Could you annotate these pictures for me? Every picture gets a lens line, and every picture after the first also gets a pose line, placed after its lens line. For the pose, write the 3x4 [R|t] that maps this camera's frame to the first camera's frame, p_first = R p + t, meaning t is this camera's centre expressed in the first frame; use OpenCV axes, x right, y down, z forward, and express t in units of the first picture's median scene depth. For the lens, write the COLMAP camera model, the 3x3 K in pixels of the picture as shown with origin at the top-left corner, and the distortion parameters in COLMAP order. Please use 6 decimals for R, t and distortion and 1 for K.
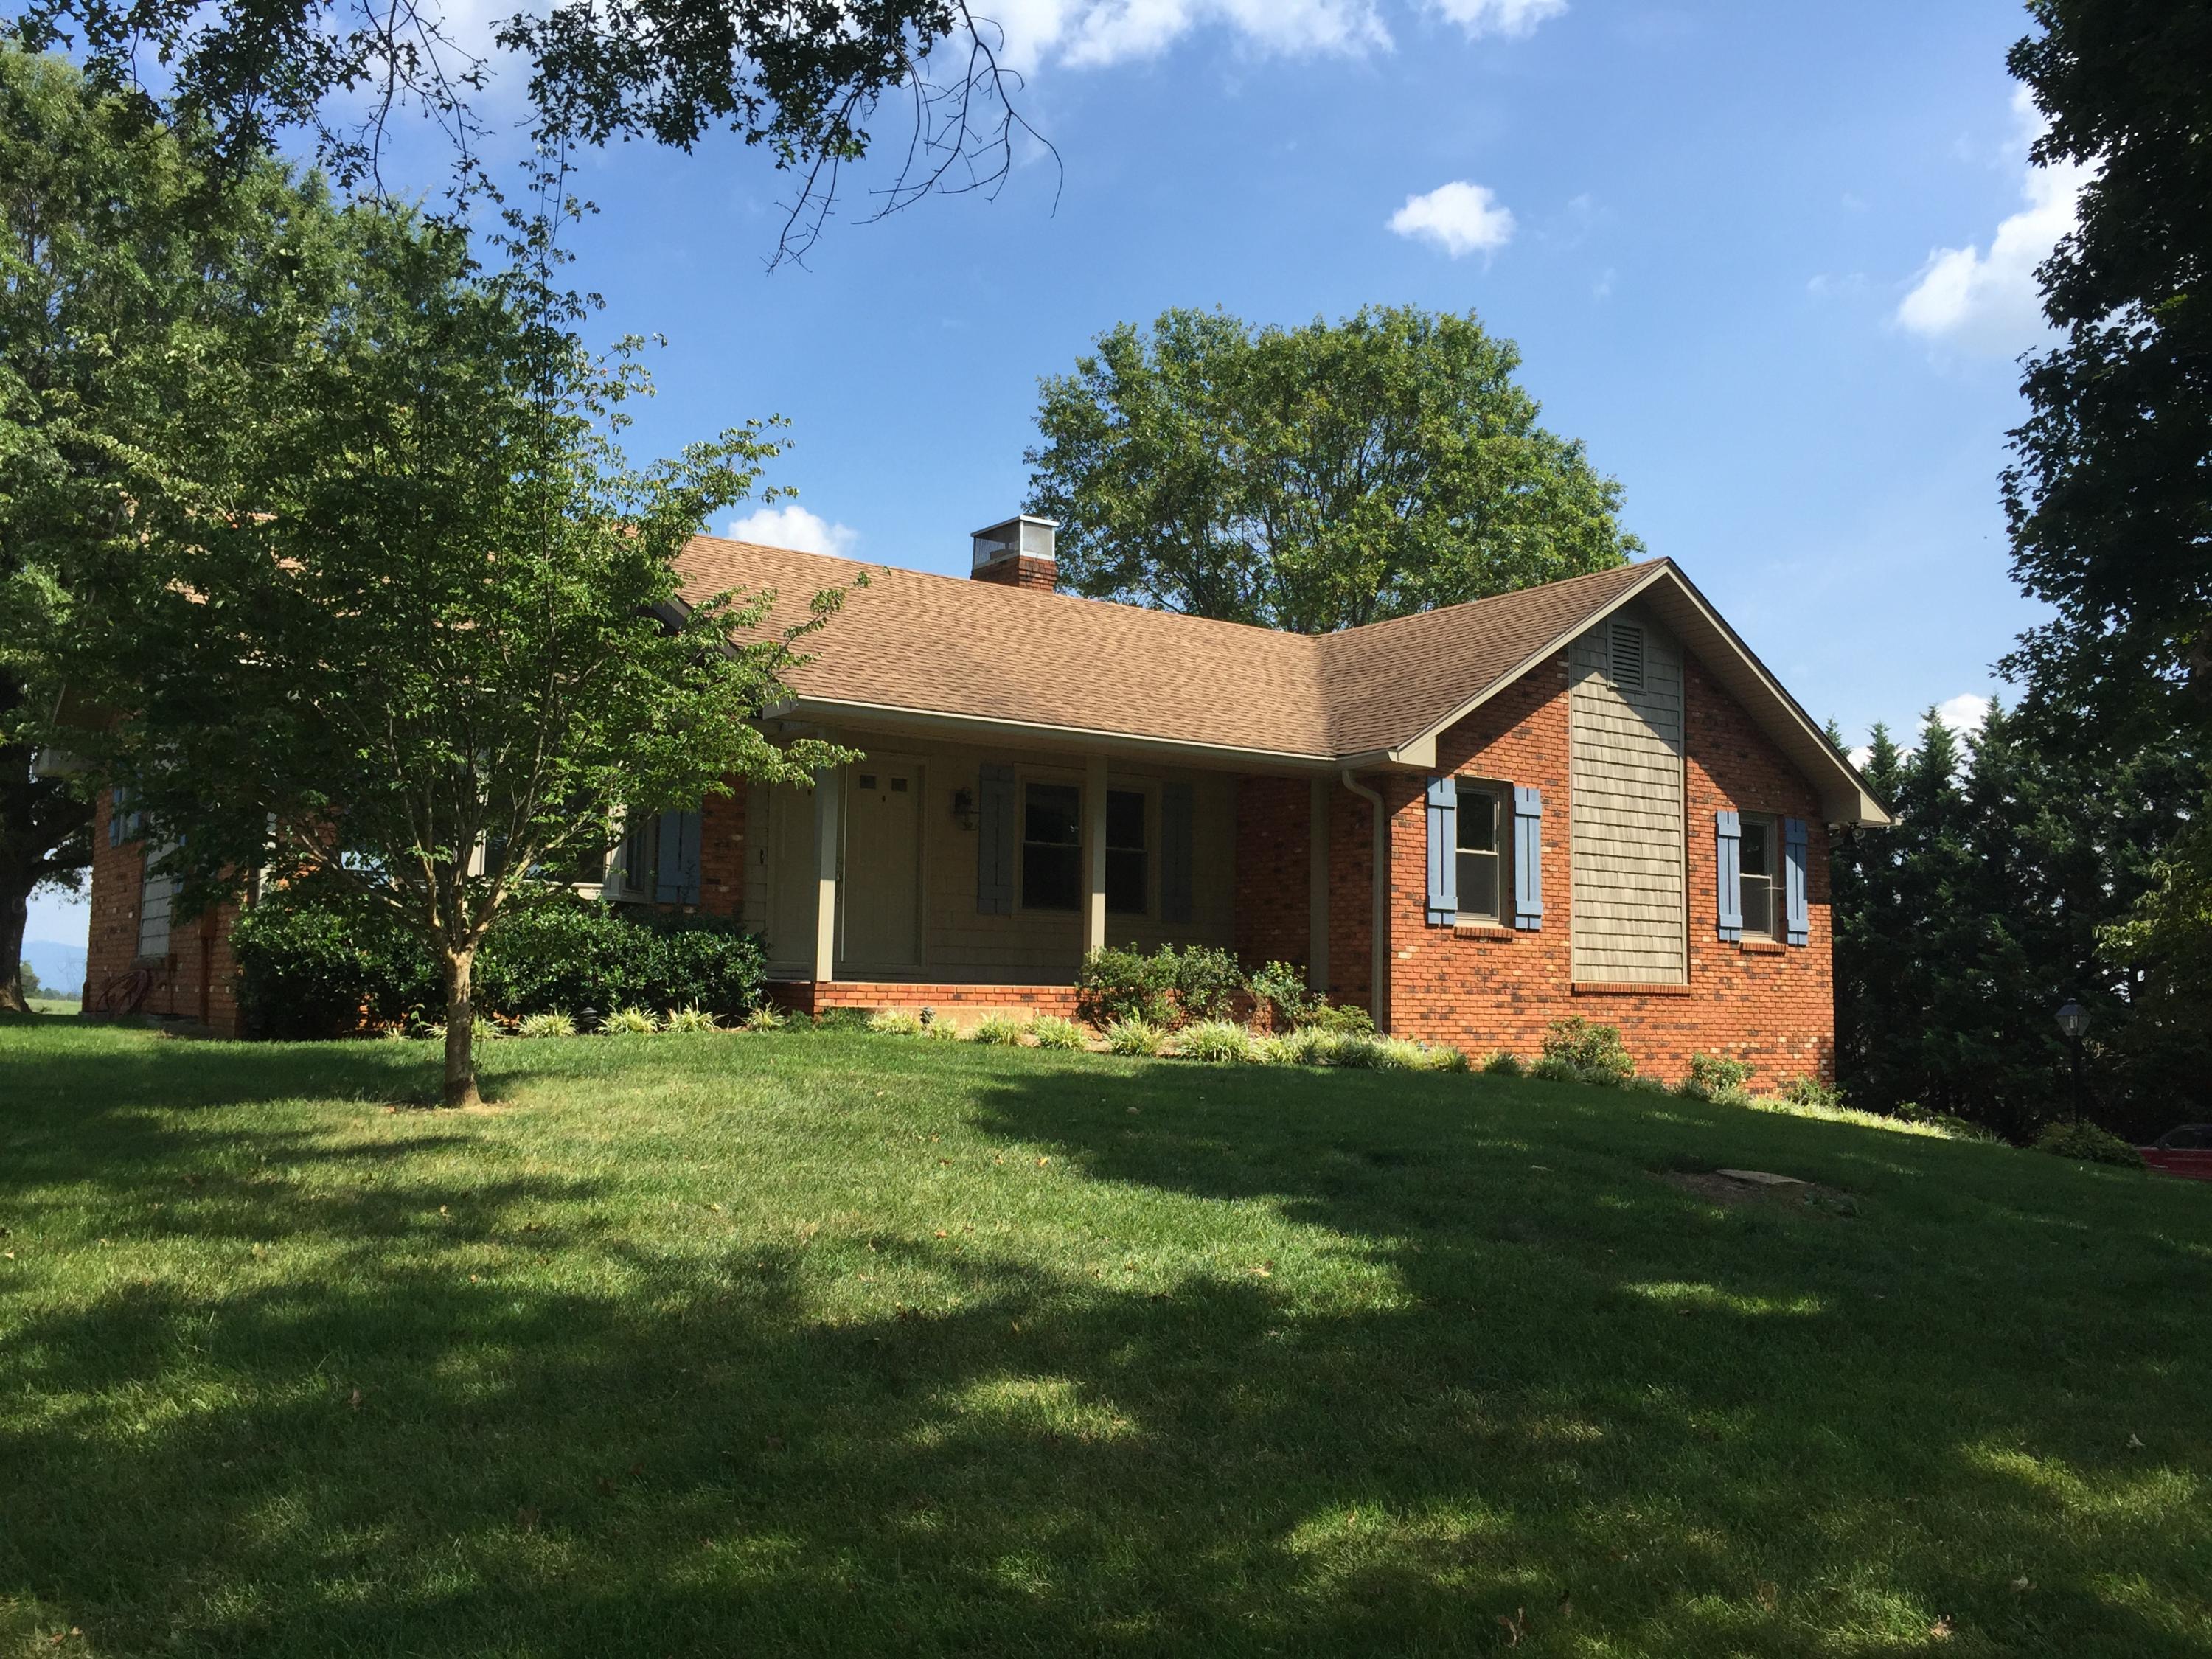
lens RADIAL K [[1951.9, 0, 1106.0], [0, 1951.9, 829.5], [0, 0, 1]] dist [0.008932, 0.180767]
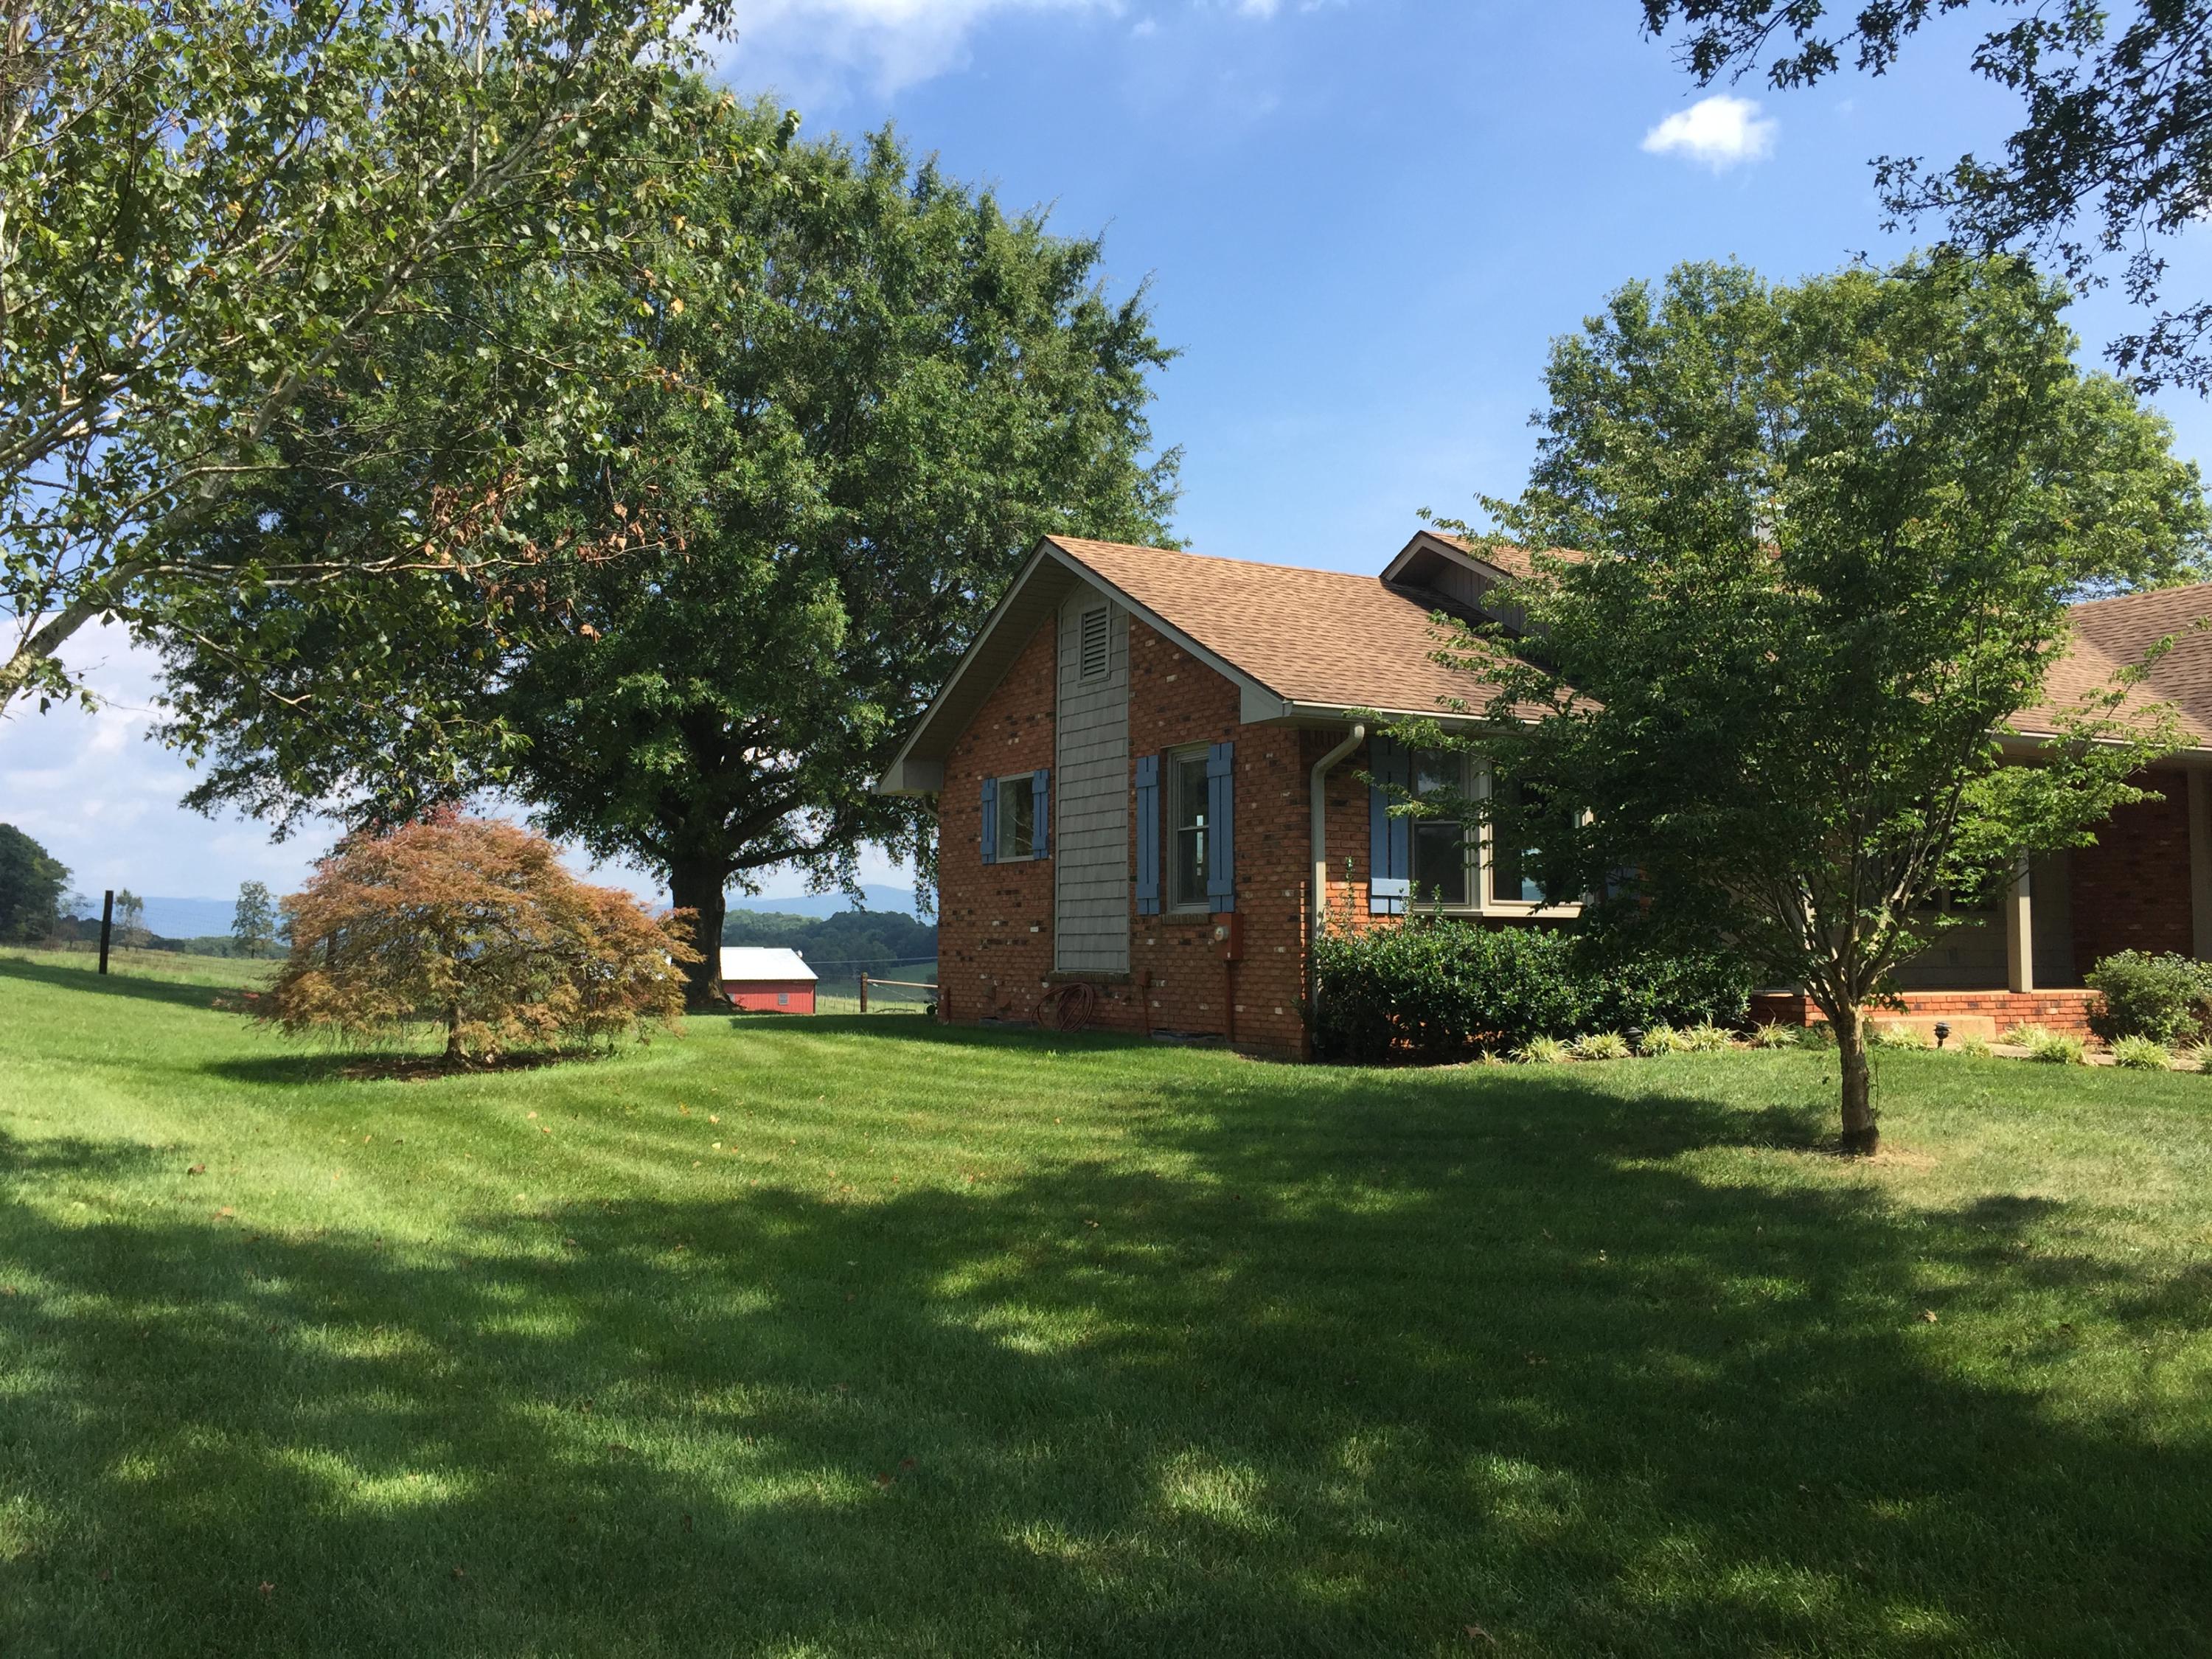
lens RADIAL K [[1951.9, 0, 1106.0], [0, 1951.9, 829.5], [0, 0, 1]] dist [0.008932, 0.180767]
pose [[0.996251, -0.016612, -0.084897, -0.175694], [0.019268, 0.999347, 0.030562, -0.018606], [0.084334, -0.032083, 0.995921, -0.010747]]
